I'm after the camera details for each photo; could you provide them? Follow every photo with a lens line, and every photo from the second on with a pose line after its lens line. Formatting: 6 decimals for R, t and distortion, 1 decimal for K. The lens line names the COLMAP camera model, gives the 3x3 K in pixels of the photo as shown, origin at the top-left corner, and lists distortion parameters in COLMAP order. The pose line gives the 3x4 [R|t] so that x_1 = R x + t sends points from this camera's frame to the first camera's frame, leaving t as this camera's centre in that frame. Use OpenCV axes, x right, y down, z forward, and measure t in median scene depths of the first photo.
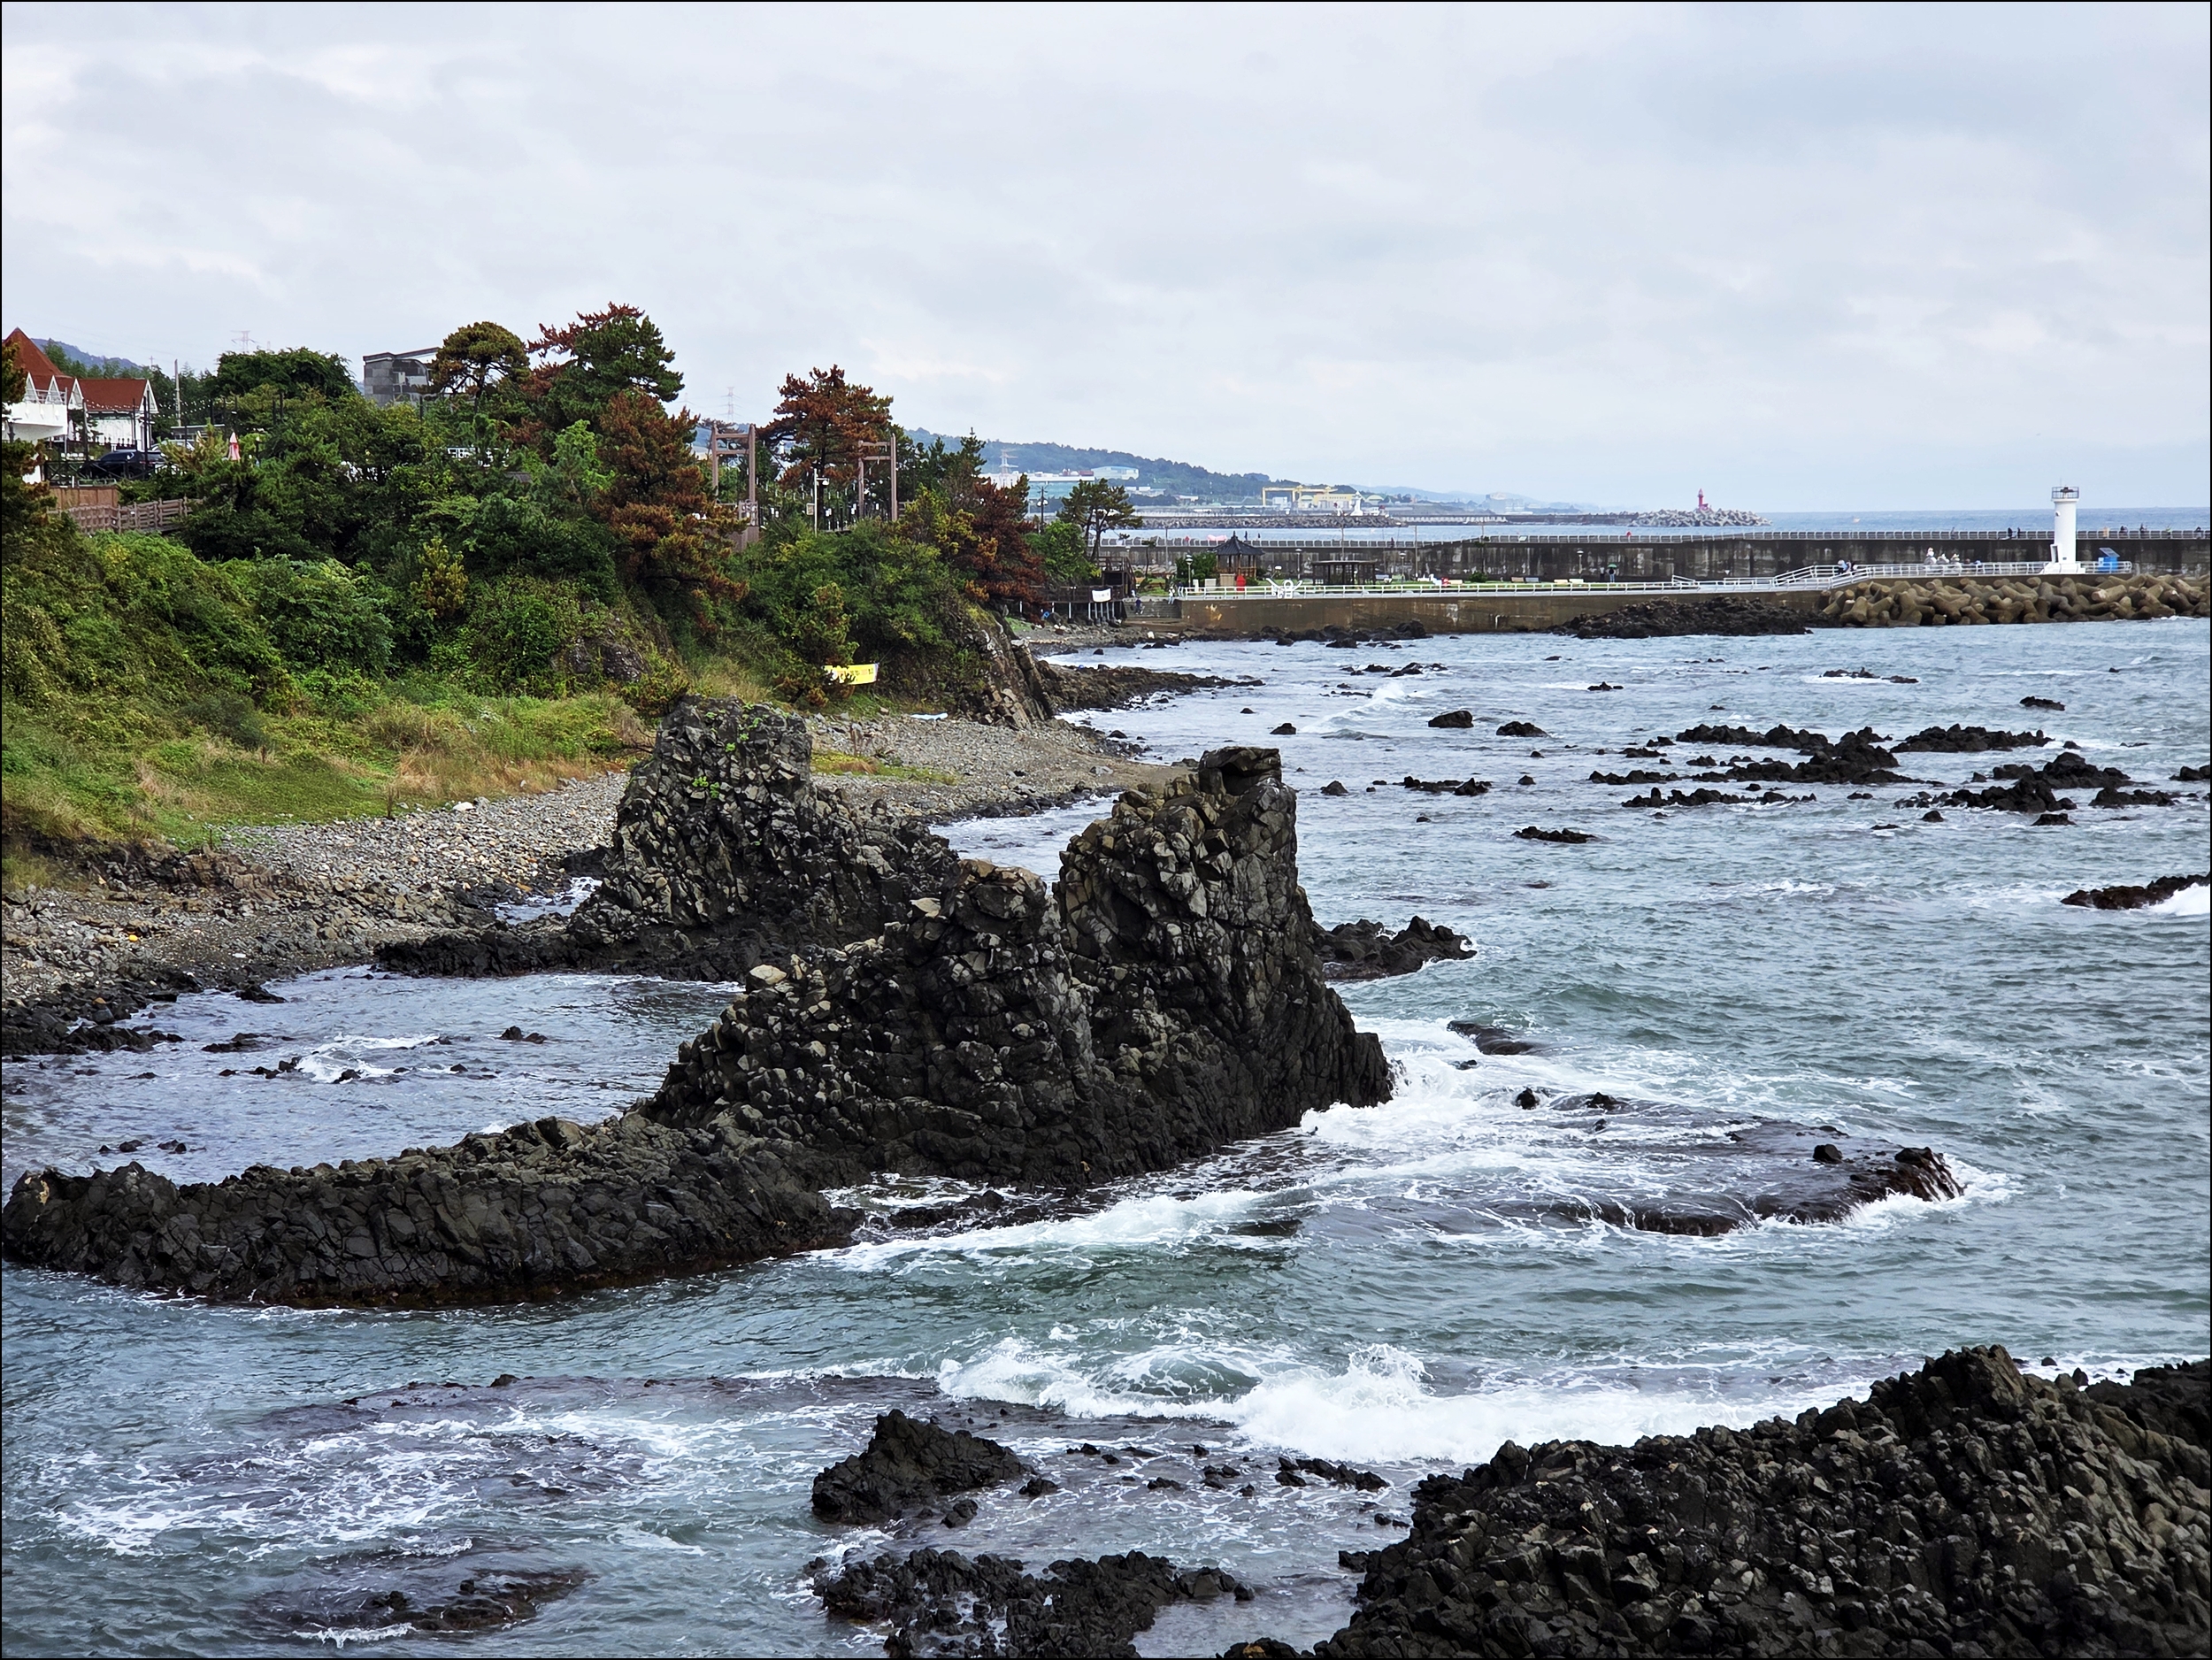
lens RADIAL K [[4263.7, 0, 1159.8], [0, 4263.7, 837.8], [0, 0, 1]] dist [-0.463279, 5.713901]
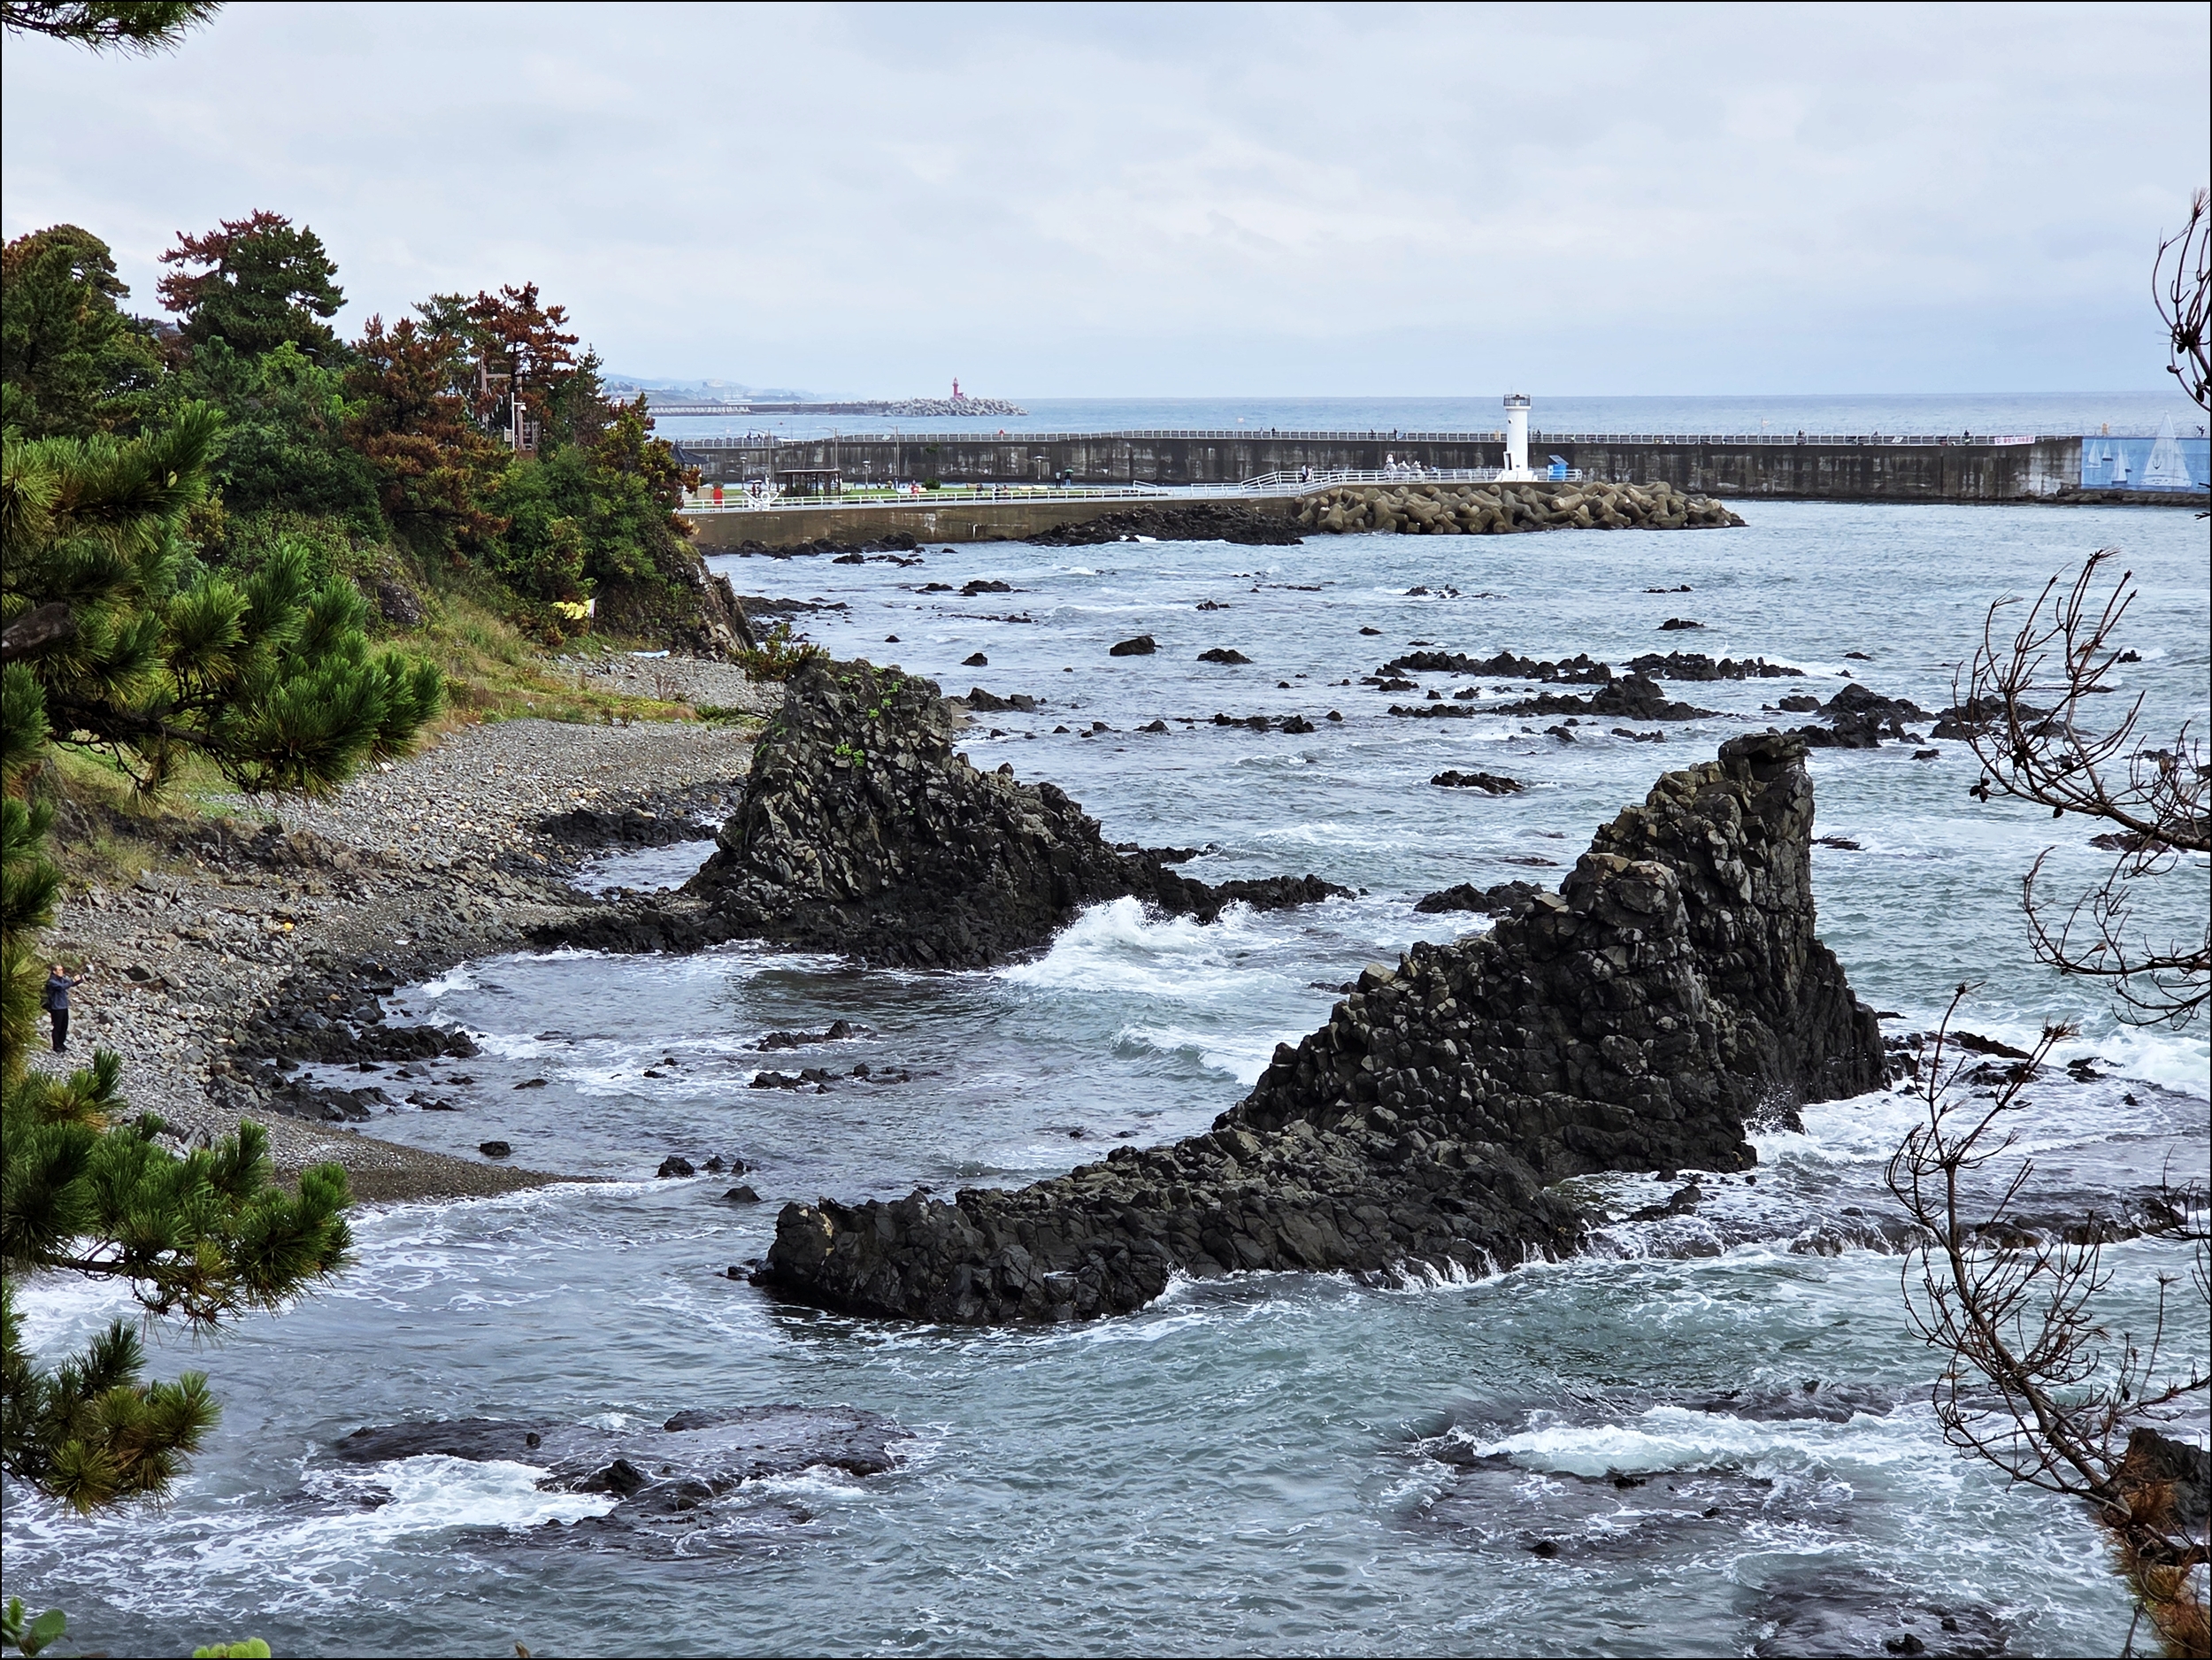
lens RADIAL K [[4479.9, 0, 1106.3], [0, 4479.9, 867.3], [0, 0, 1]] dist [-0.617004, 6.146426]
pose [[0.975740, -0.018265, 0.218169, -0.271359], [0.011160, 0.999368, 0.033755, -0.020045], [-0.218648, -0.030501, 0.975327, 0.000473]]
